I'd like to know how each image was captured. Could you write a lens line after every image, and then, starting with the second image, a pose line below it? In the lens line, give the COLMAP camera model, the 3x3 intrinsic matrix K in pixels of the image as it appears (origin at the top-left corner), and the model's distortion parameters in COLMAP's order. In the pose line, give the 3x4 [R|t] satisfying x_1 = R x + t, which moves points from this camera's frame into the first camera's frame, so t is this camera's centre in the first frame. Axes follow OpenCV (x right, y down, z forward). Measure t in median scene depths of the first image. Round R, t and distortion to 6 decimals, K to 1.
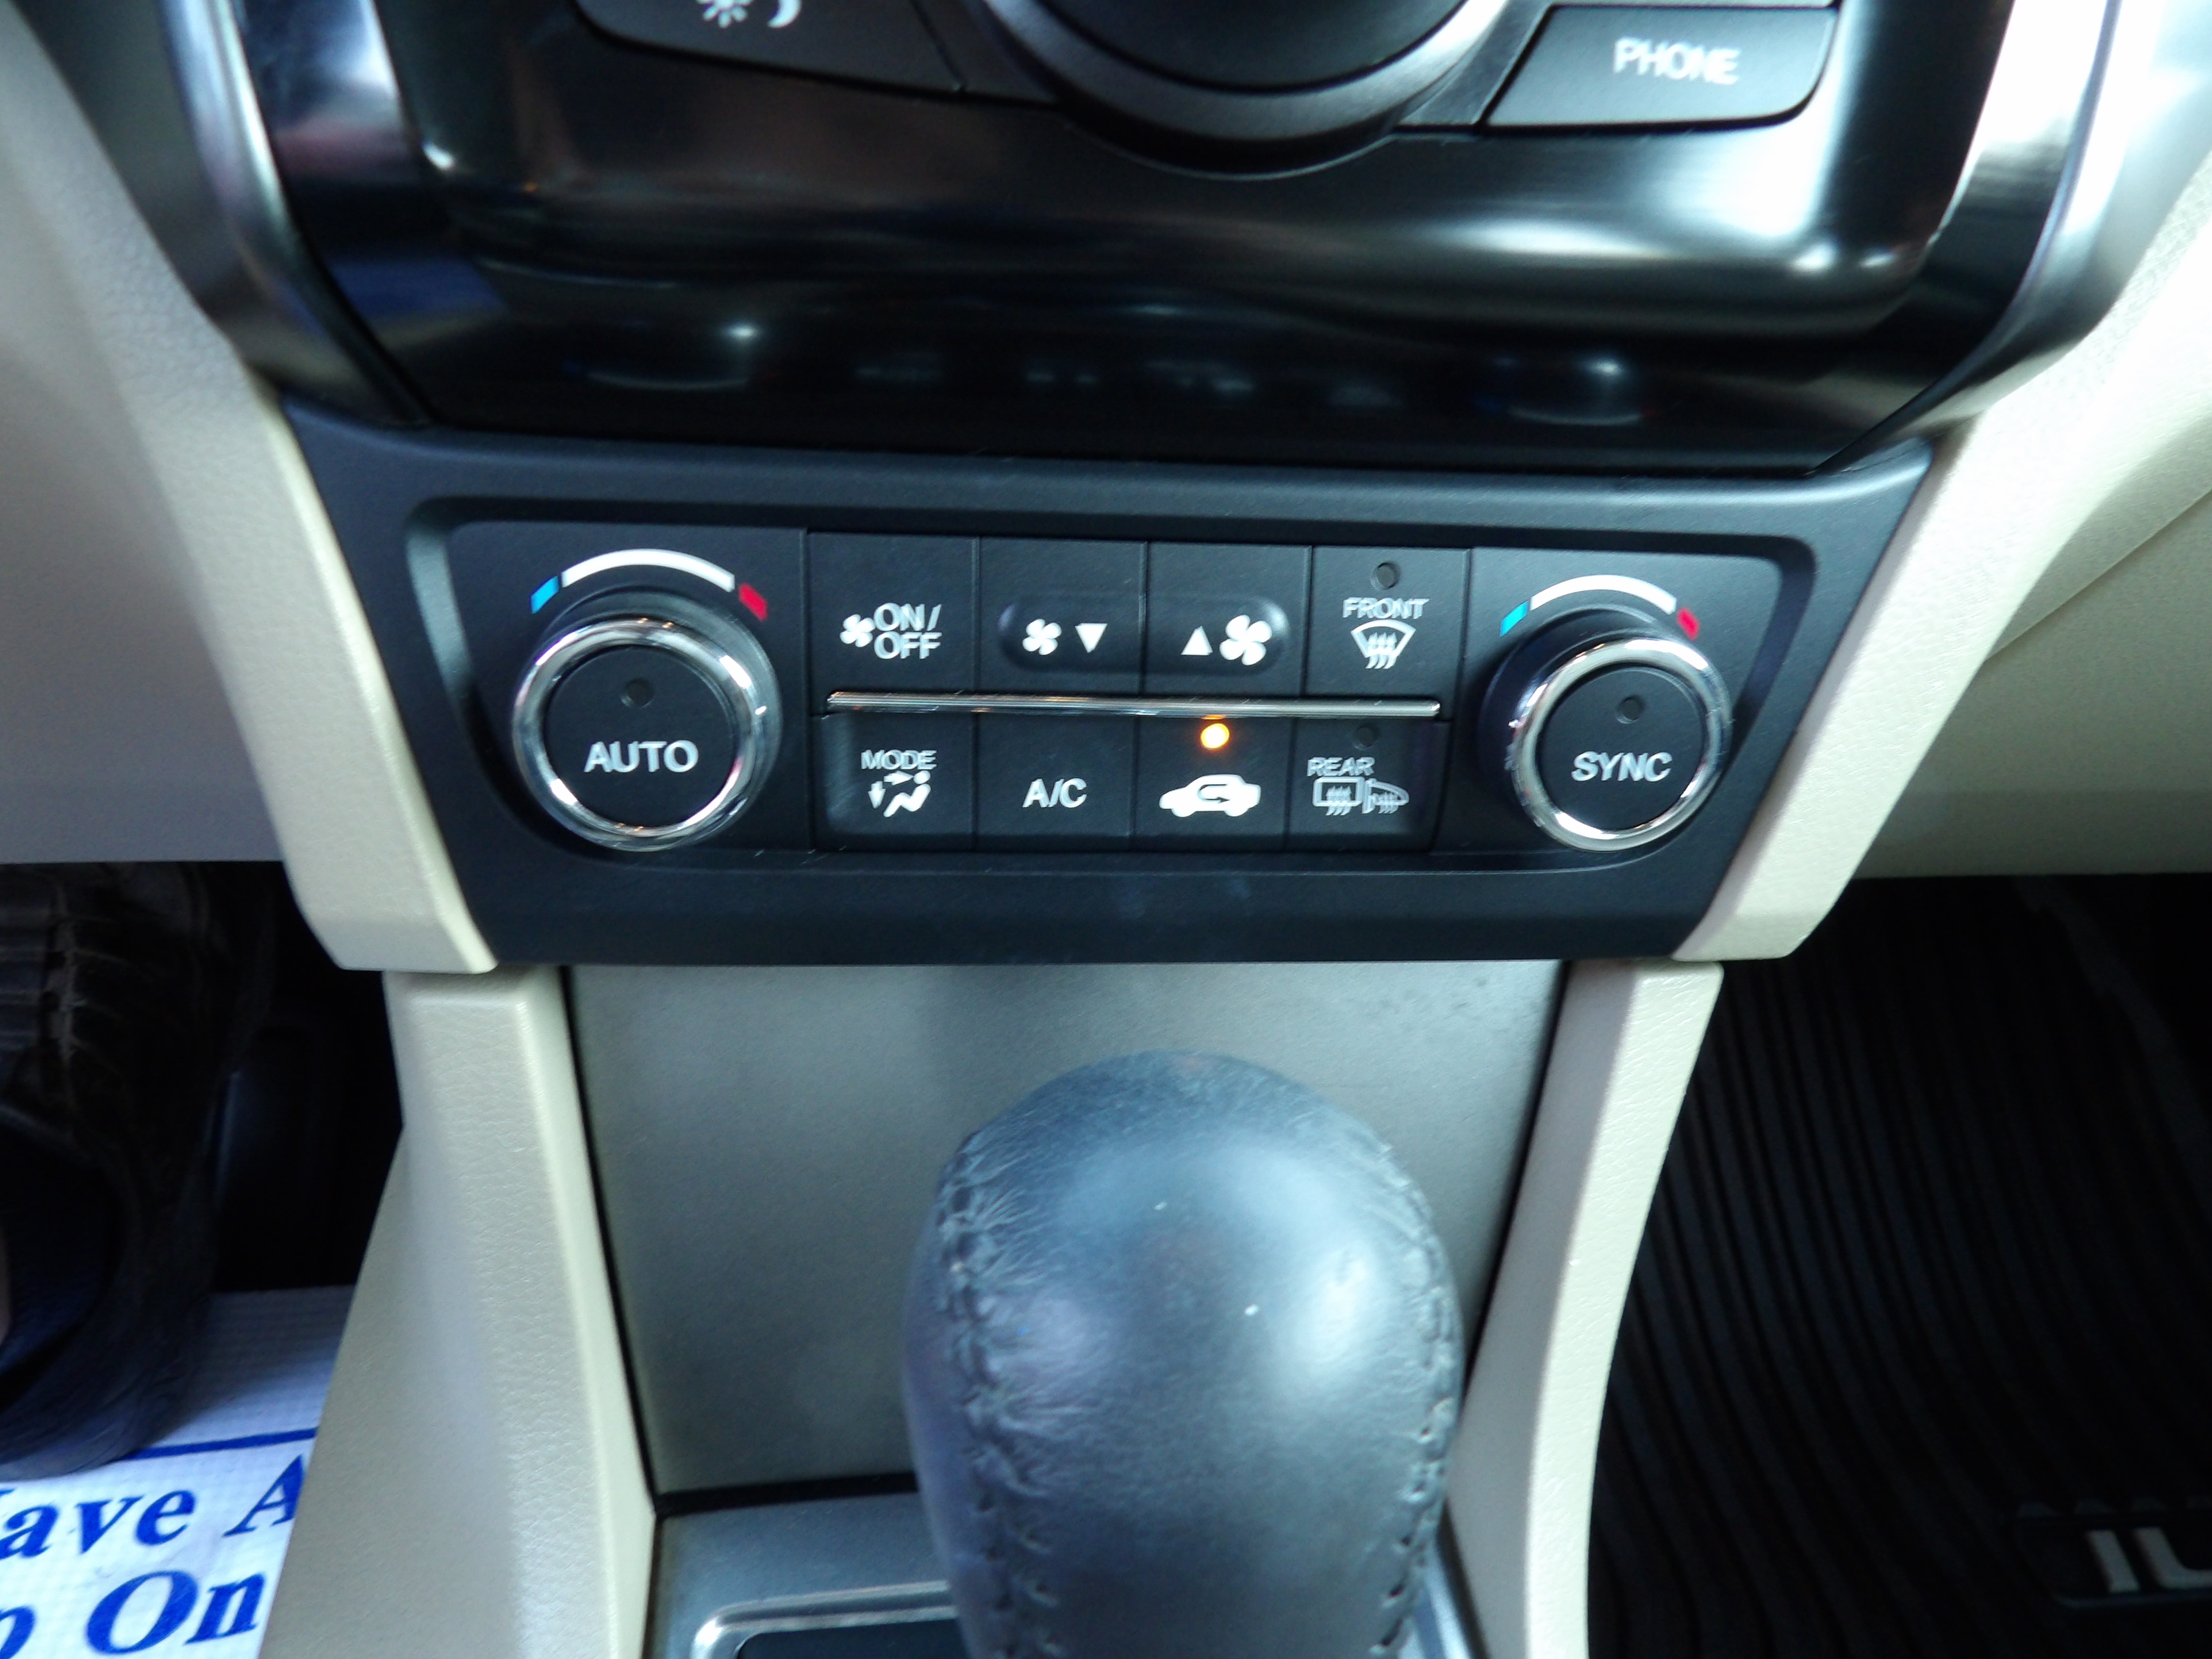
lens RADIAL K [[1584.1, 0, 1122.7], [0, 1584.1, 808.8], [0, 0, 1]] dist [-0.013054, 0.029095]
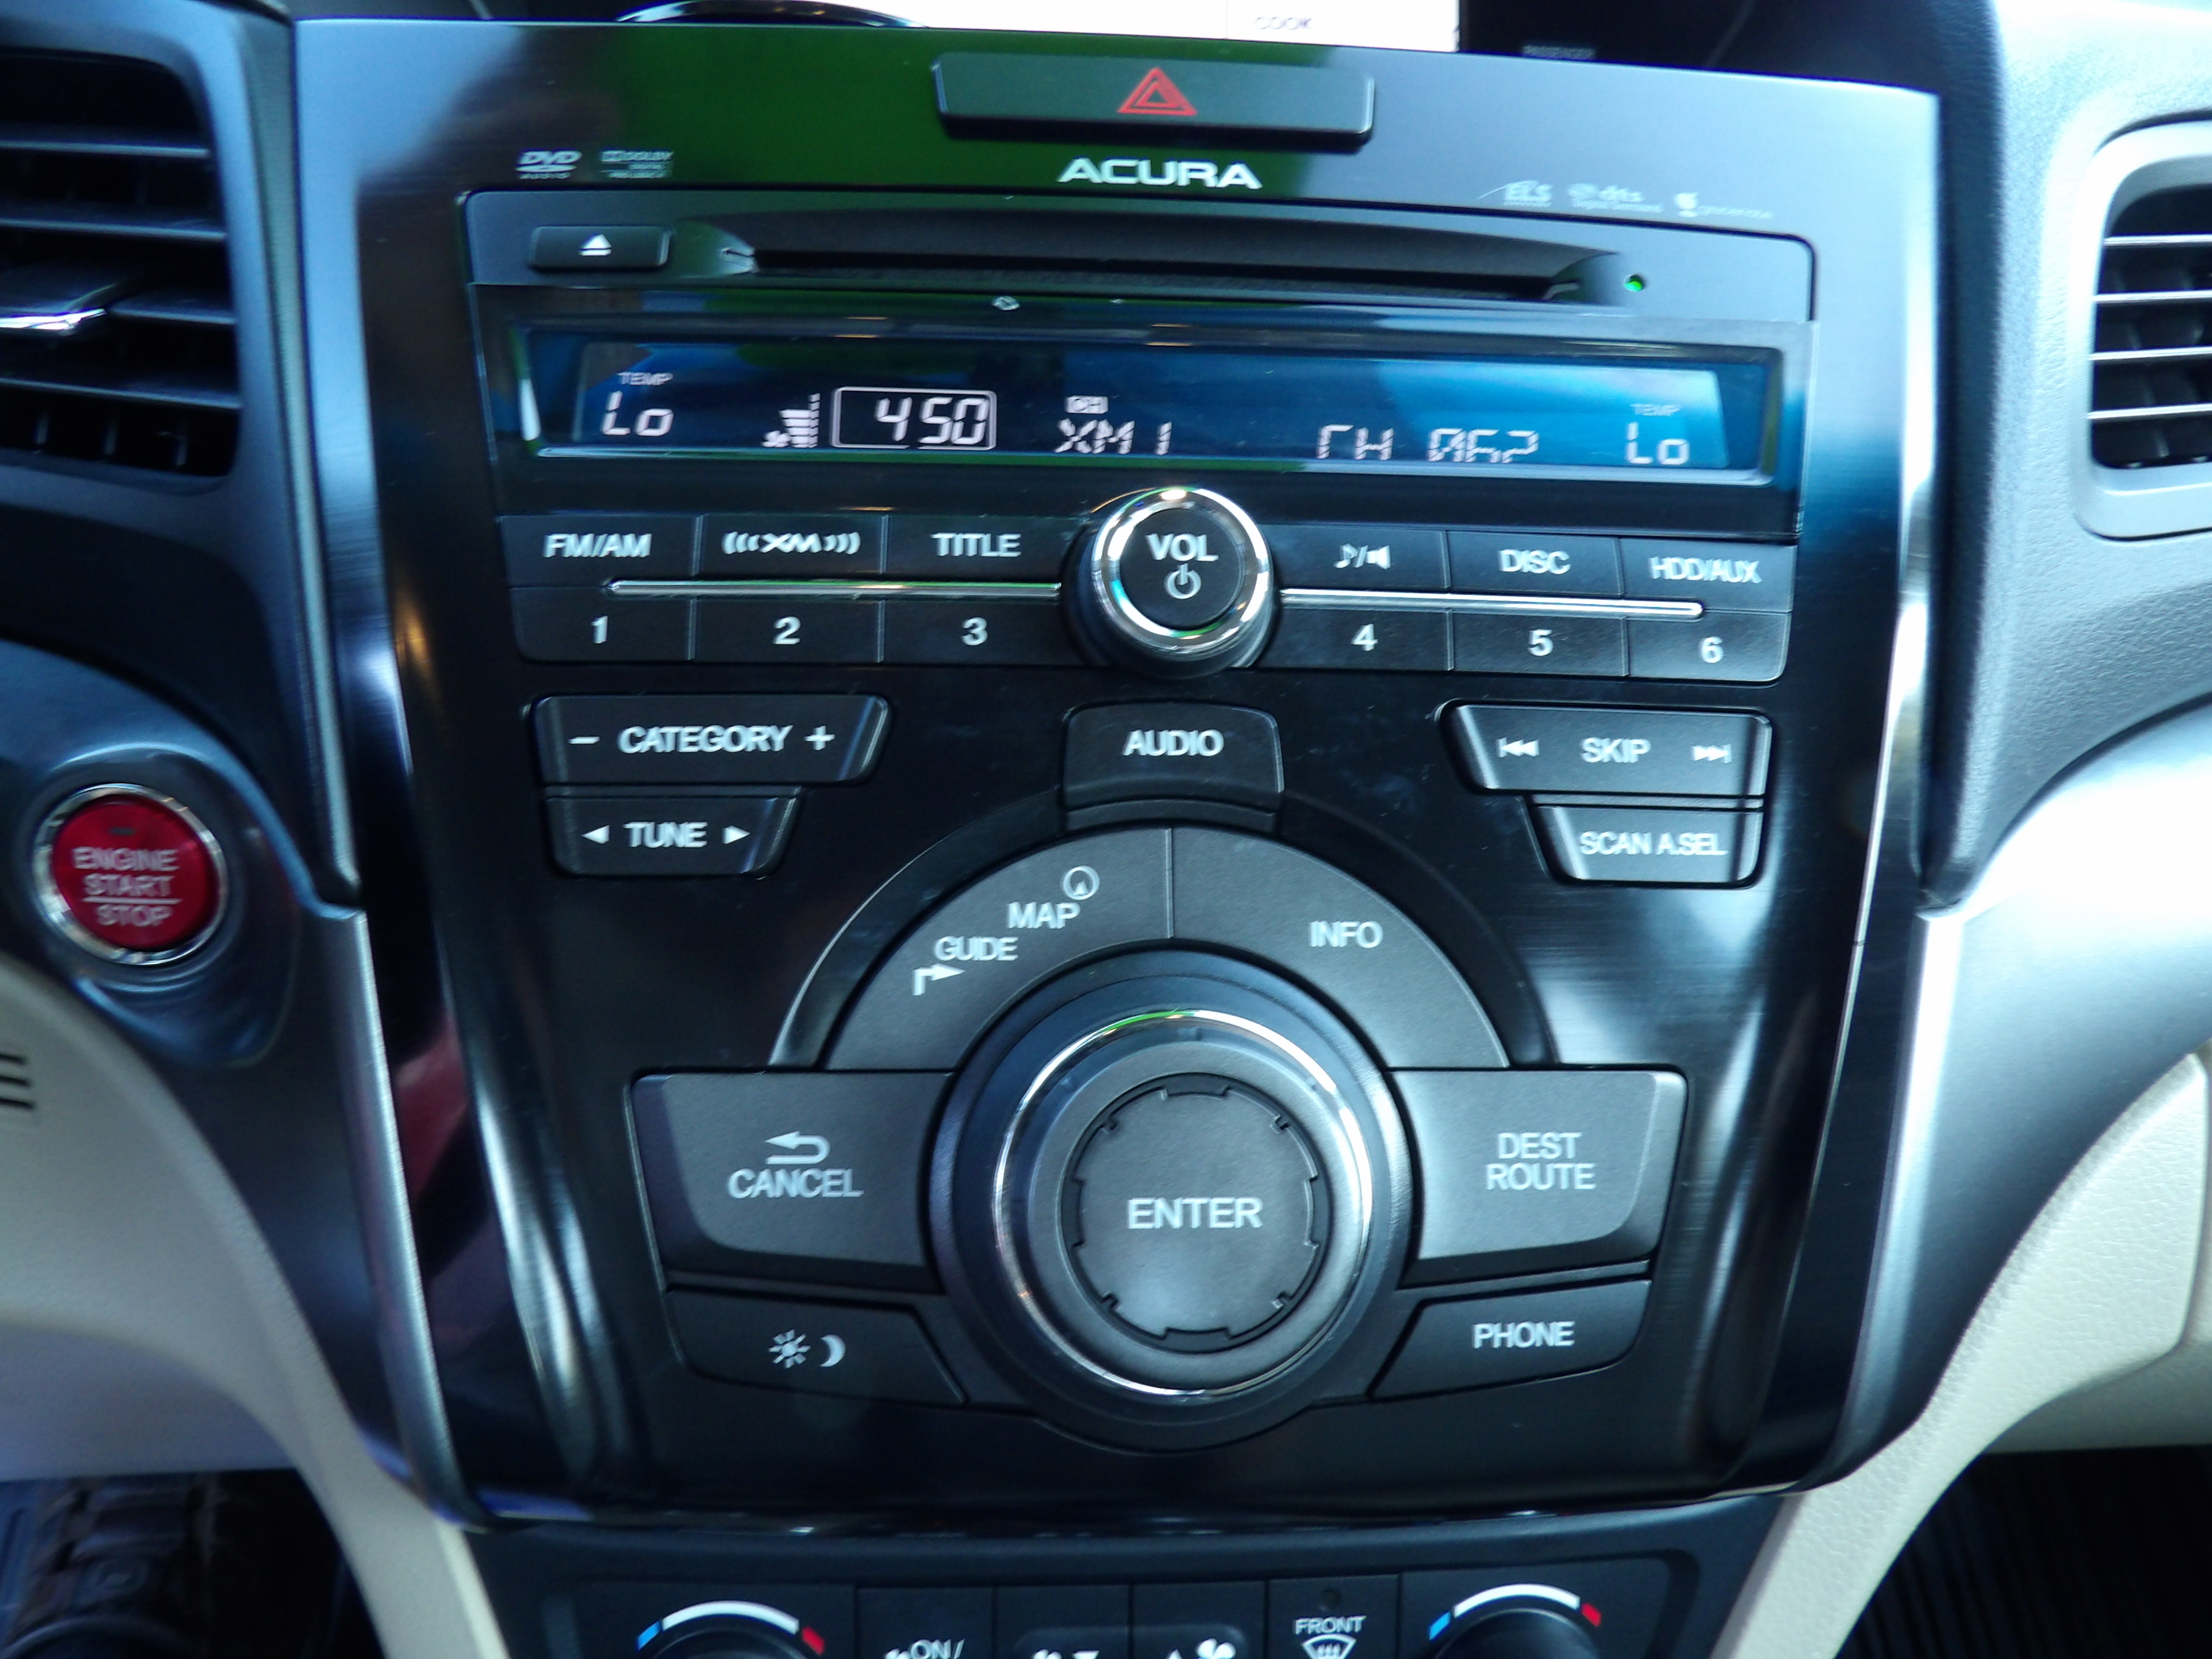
lens RADIAL K [[1584.1, 0, 1105.6], [0, 1584.1, 827.7], [0, 0, 1]] dist [-0.013054, 0.029095]
pose [[0.998008, -0.019534, -0.059981, 0.050508], [0.013671, 0.995224, -0.096655, -0.394684], [0.061582, 0.095643, 0.993509, -0.172015]]
